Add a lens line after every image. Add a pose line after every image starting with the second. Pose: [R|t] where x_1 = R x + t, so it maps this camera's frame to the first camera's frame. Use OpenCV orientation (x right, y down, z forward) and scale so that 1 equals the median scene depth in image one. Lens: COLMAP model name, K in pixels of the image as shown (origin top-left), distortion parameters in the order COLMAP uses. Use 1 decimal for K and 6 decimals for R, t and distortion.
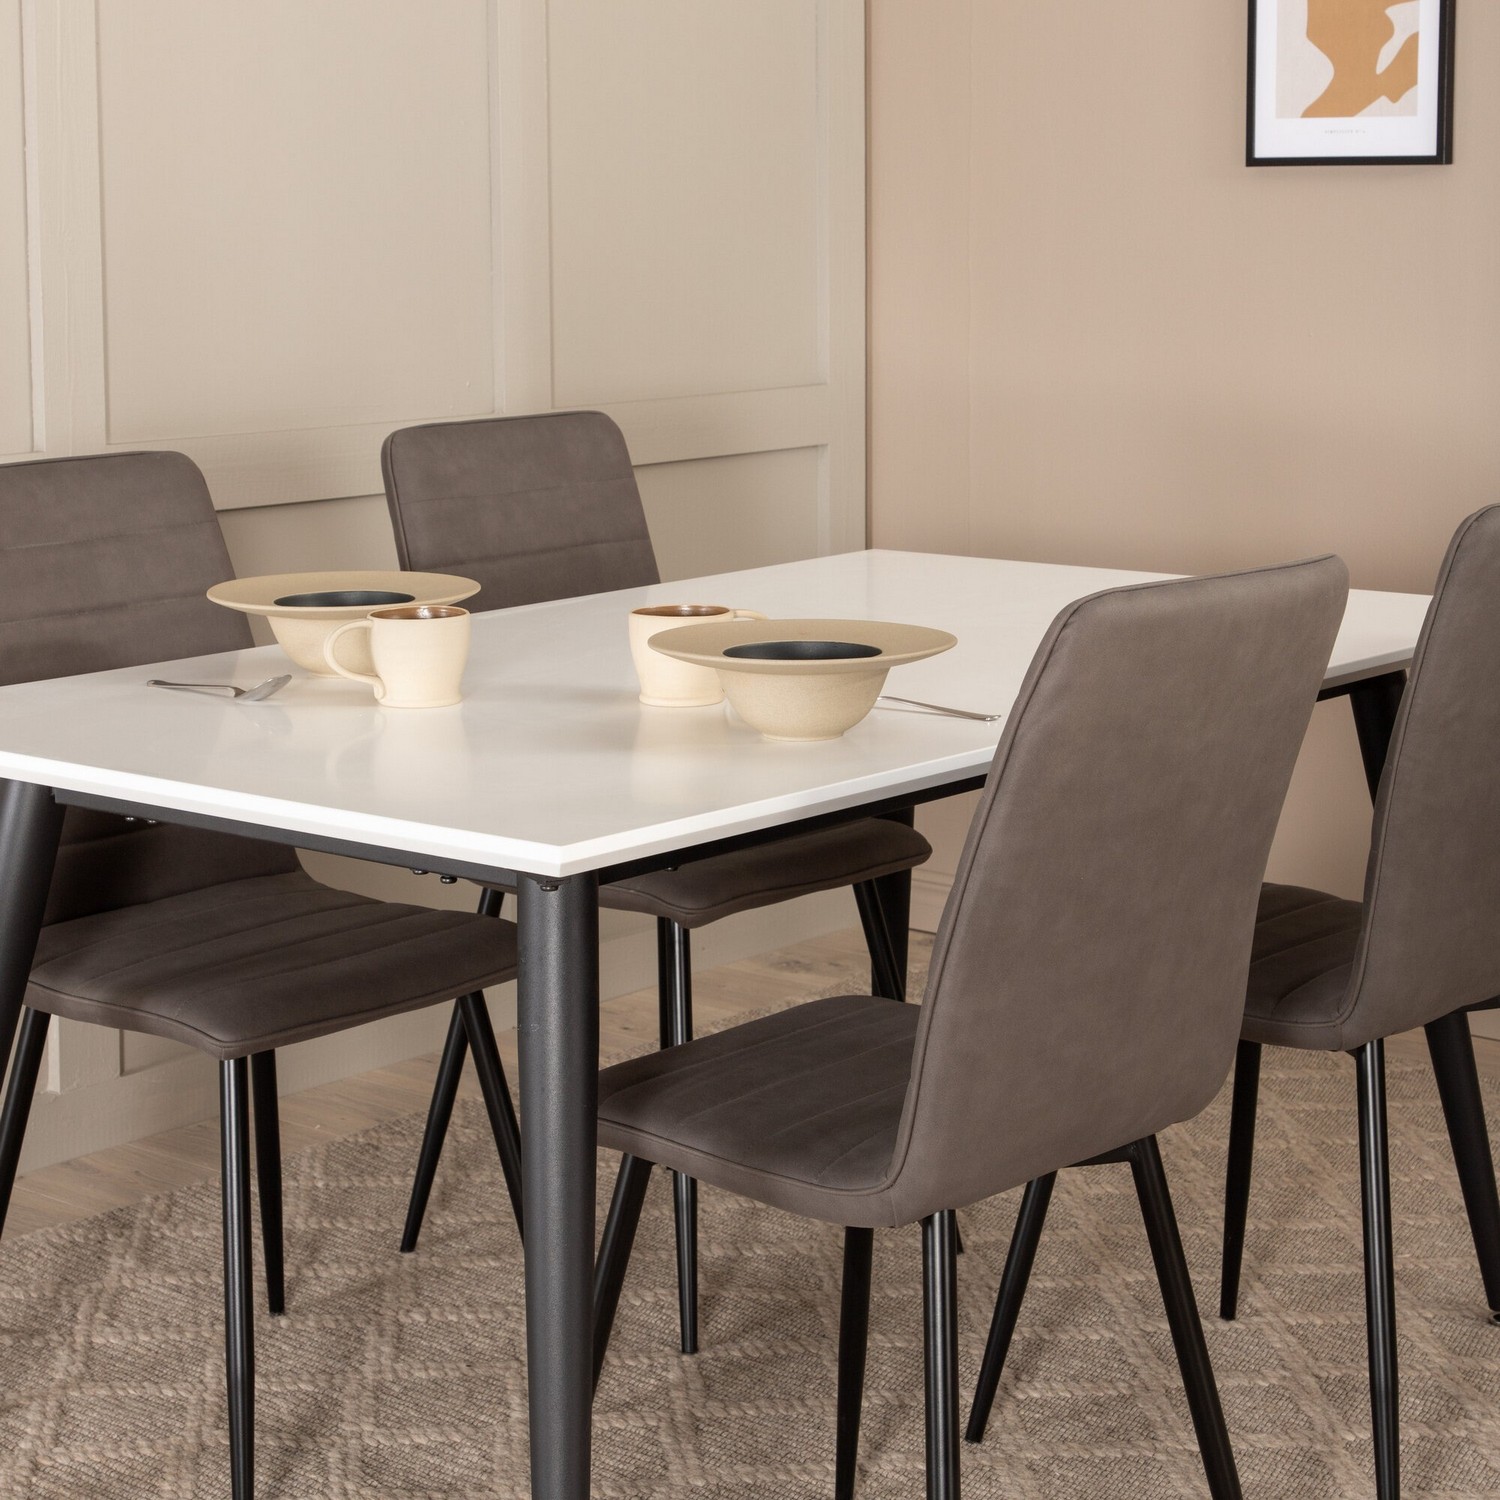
lens RADIAL K [[3146.4, 0, 743.2], [0, 3146.4, 630.4], [0, 0, 1]] dist [0.039845, 0.000000]
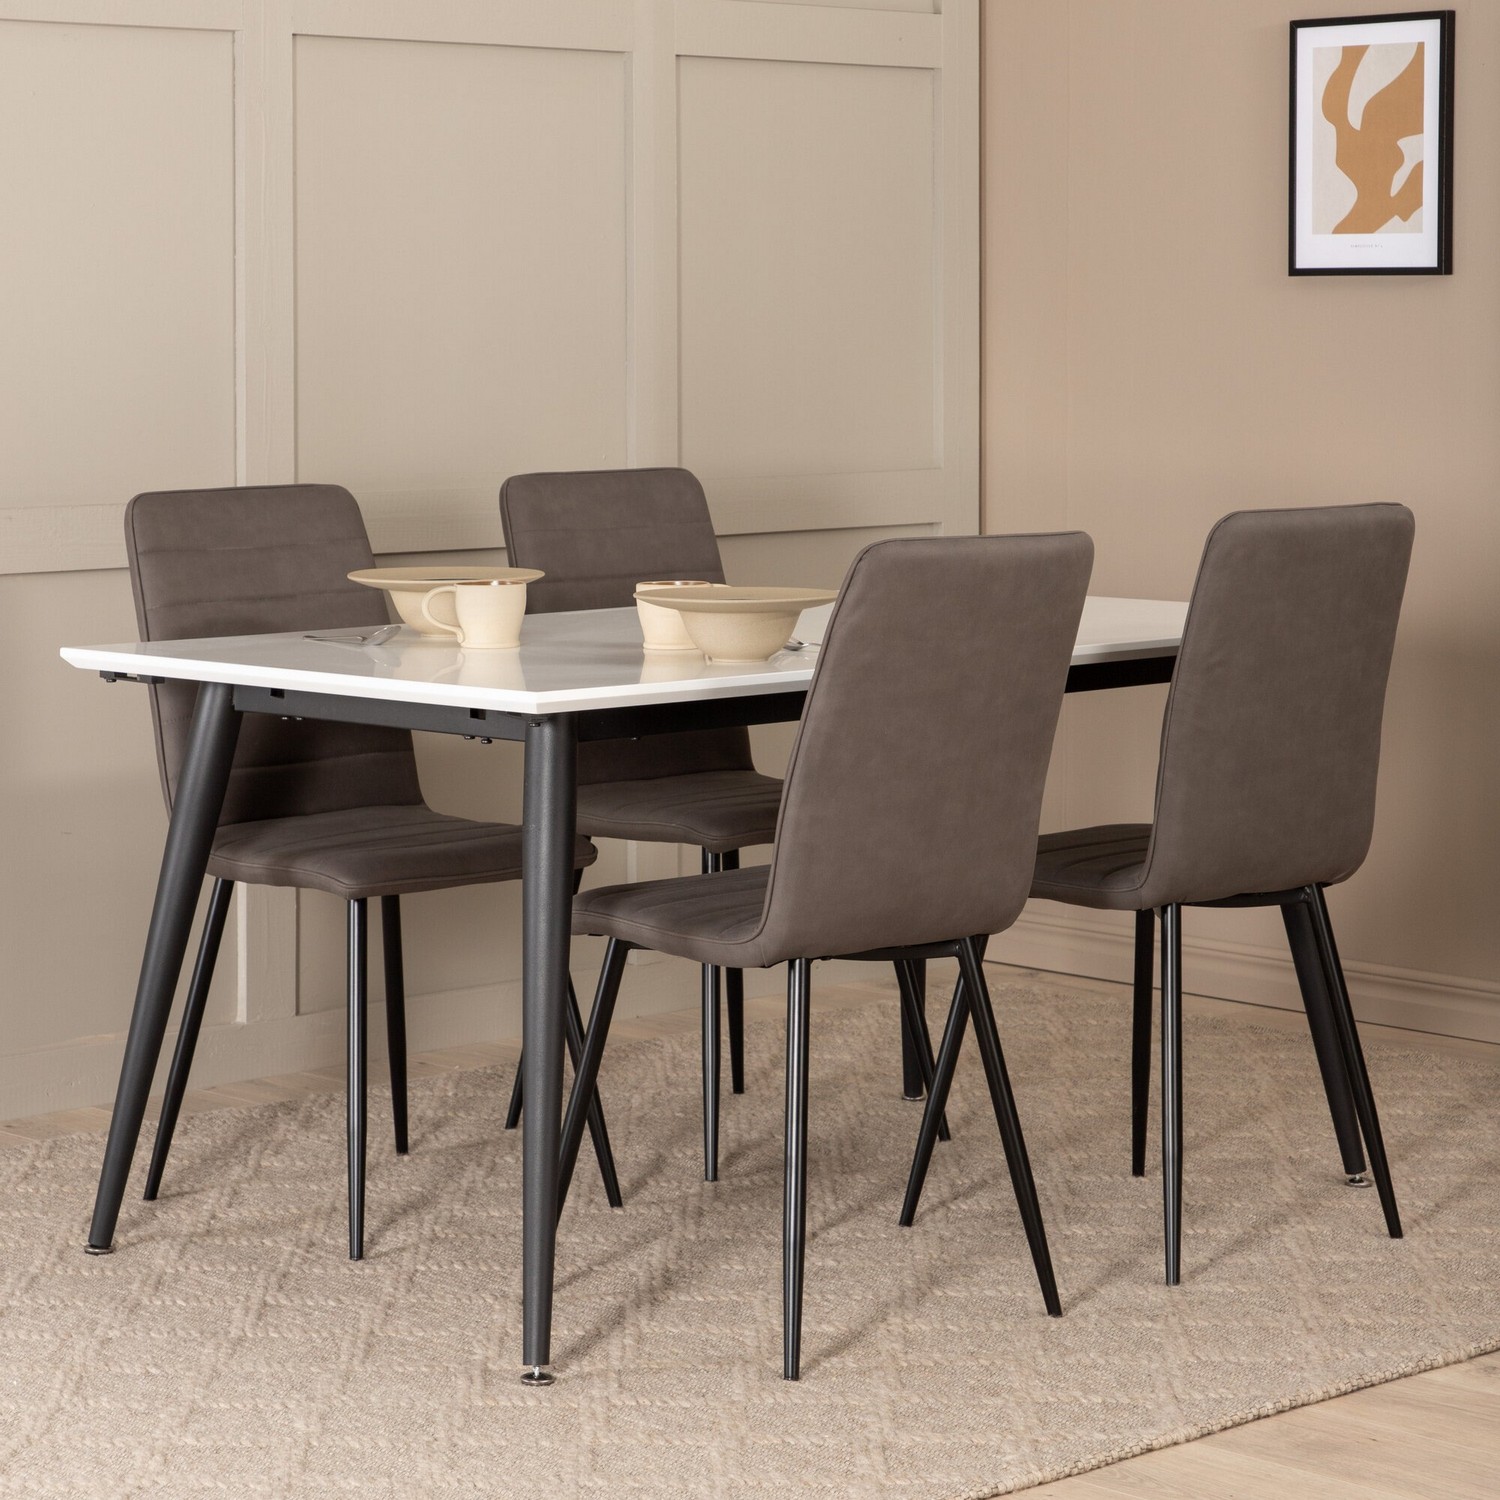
lens RADIAL K [[3953.0, 0, 750.0], [0, 3953.0, 748.9], [0, 0, 1]] dist [0.040089, 0.000000]
pose [[0.994636, 0.016976, -0.102032, 0.154628], [-0.019950, 0.999403, -0.028199, 0.092227], [0.101492, 0.030084, 0.994381, -0.594711]]
